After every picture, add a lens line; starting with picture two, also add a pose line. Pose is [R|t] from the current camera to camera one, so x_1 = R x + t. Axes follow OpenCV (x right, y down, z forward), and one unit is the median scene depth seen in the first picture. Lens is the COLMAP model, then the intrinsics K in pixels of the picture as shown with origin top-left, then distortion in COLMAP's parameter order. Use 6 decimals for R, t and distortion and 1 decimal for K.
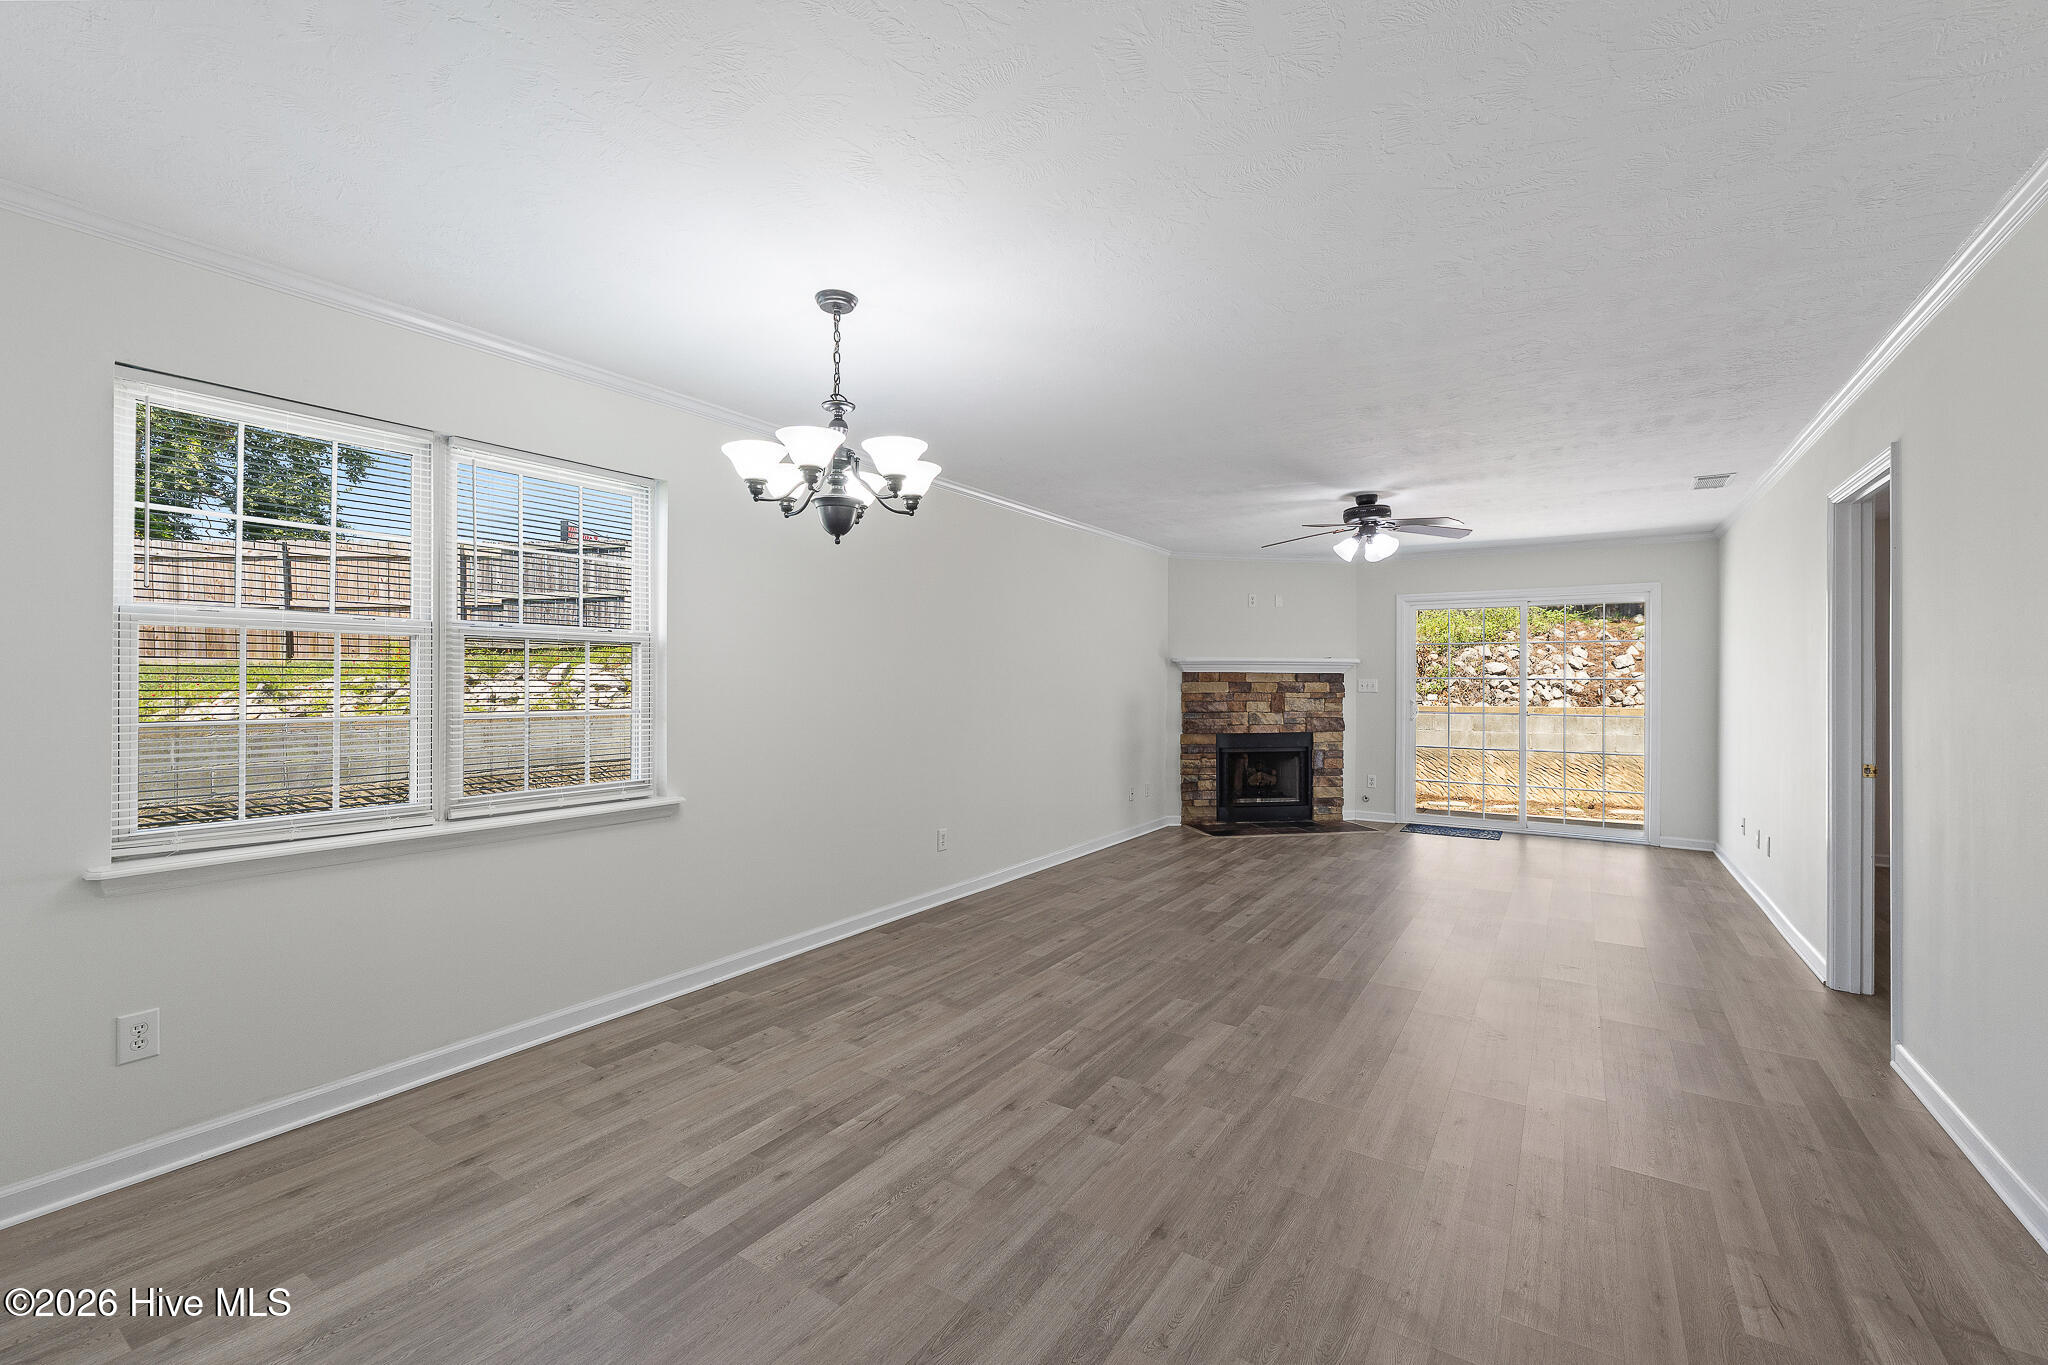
lens RADIAL K [[871.6, 0, 1015.6], [0, 871.6, 681.0], [0, 0, 1]] dist [-0.002267, -0.000157]
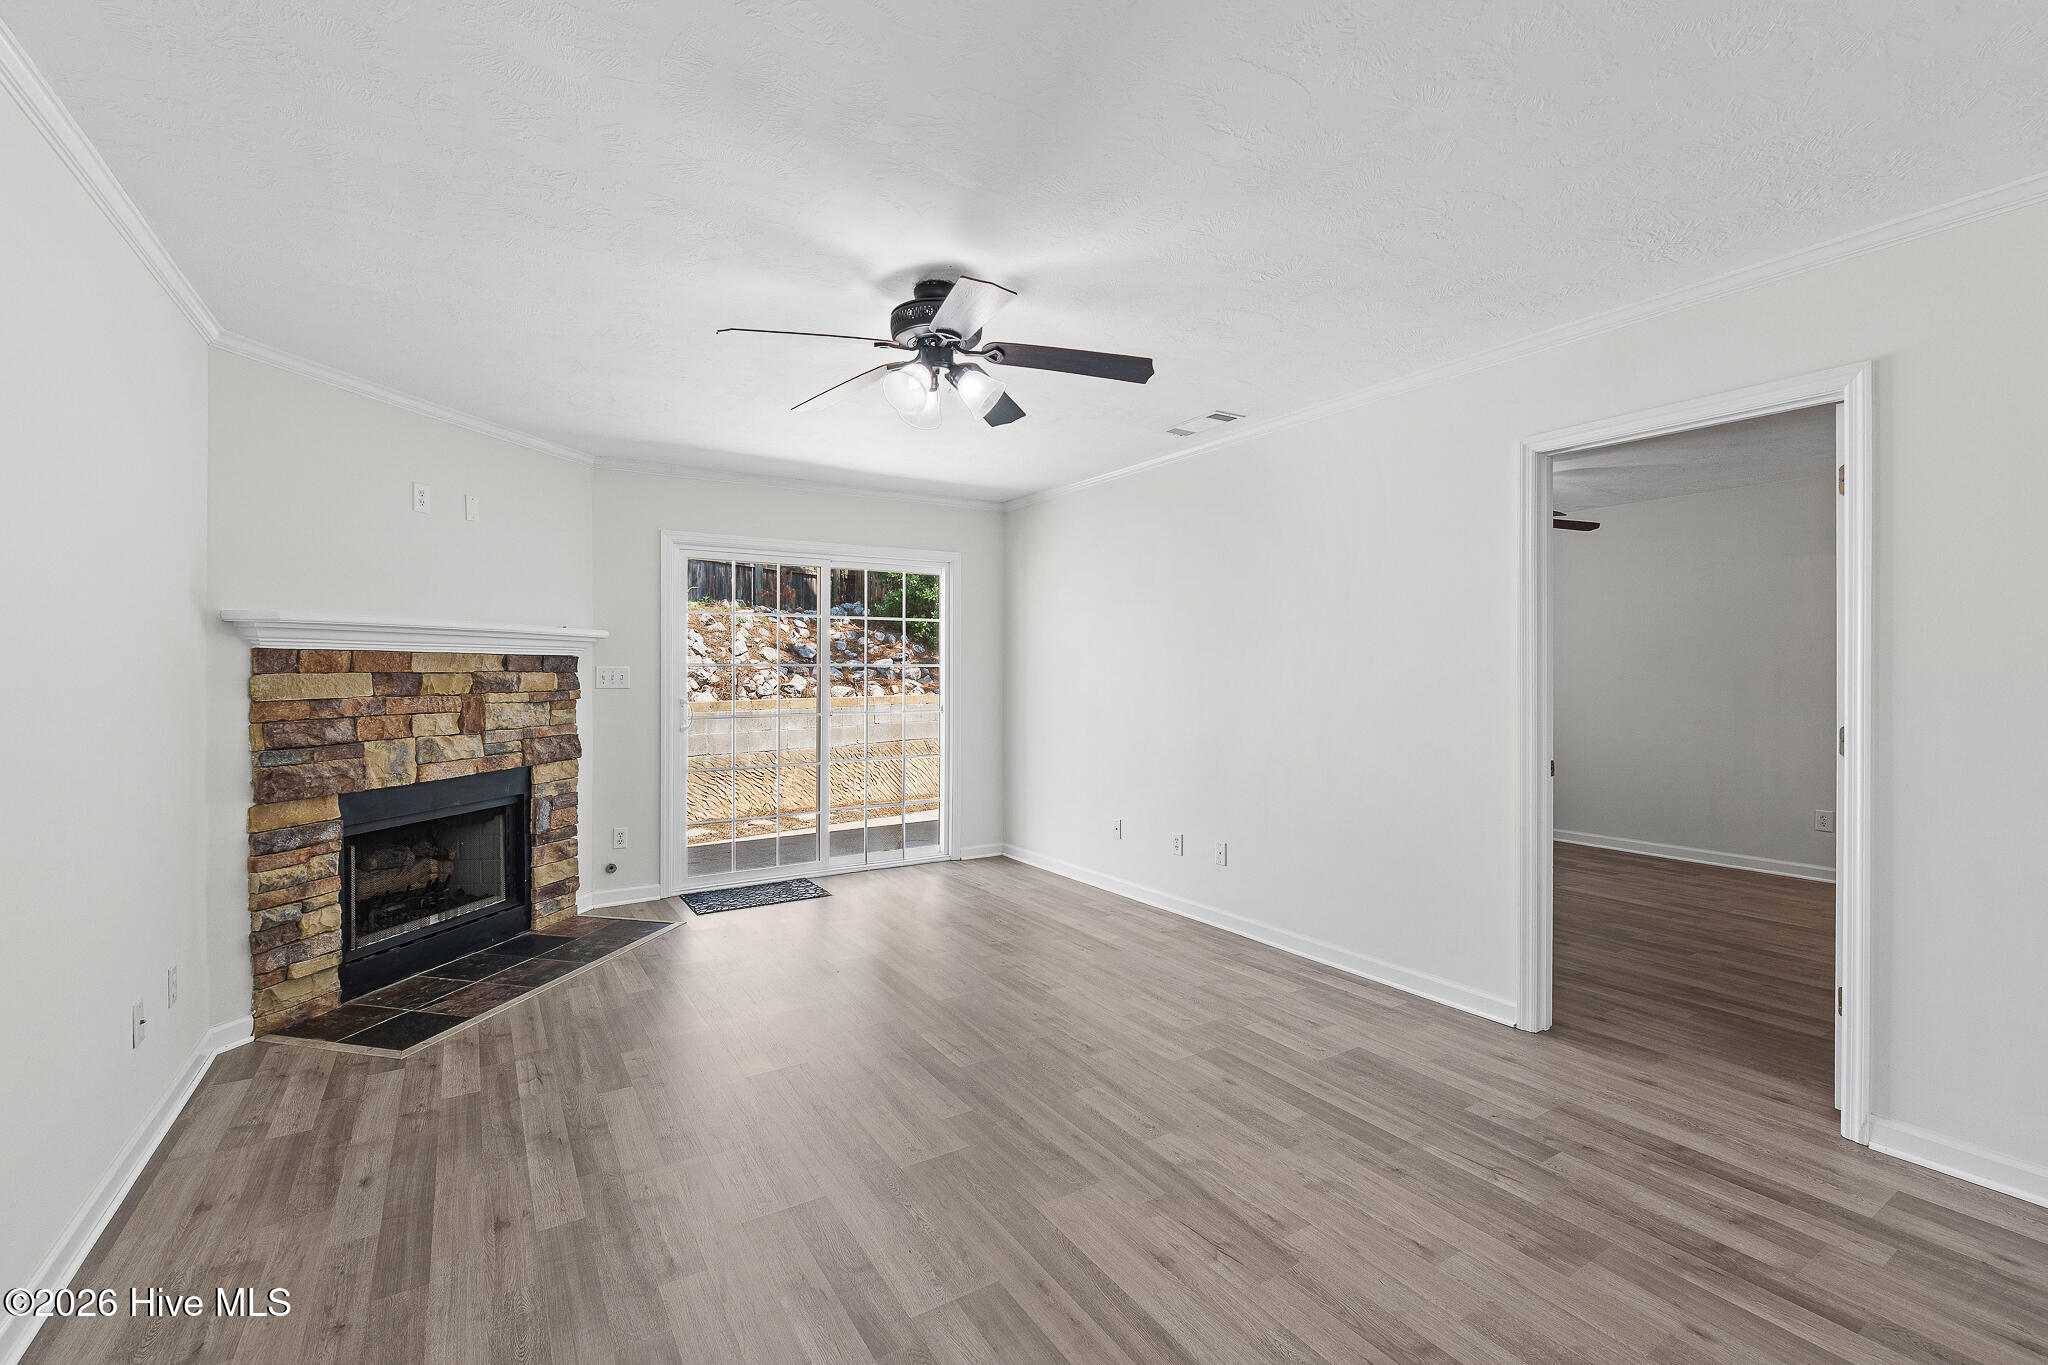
lens RADIAL K [[871.6, 0, 1013.4], [0, 871.6, 684.5], [0, 0, 1]] dist [-0.002267, -0.000157]
pose [[0.421753, -0.018753, 0.906517, -0.016483], [0.003160, 0.999810, 0.019213, -0.000297], [-0.906705, -0.005239, 0.421732, 0.529167]]
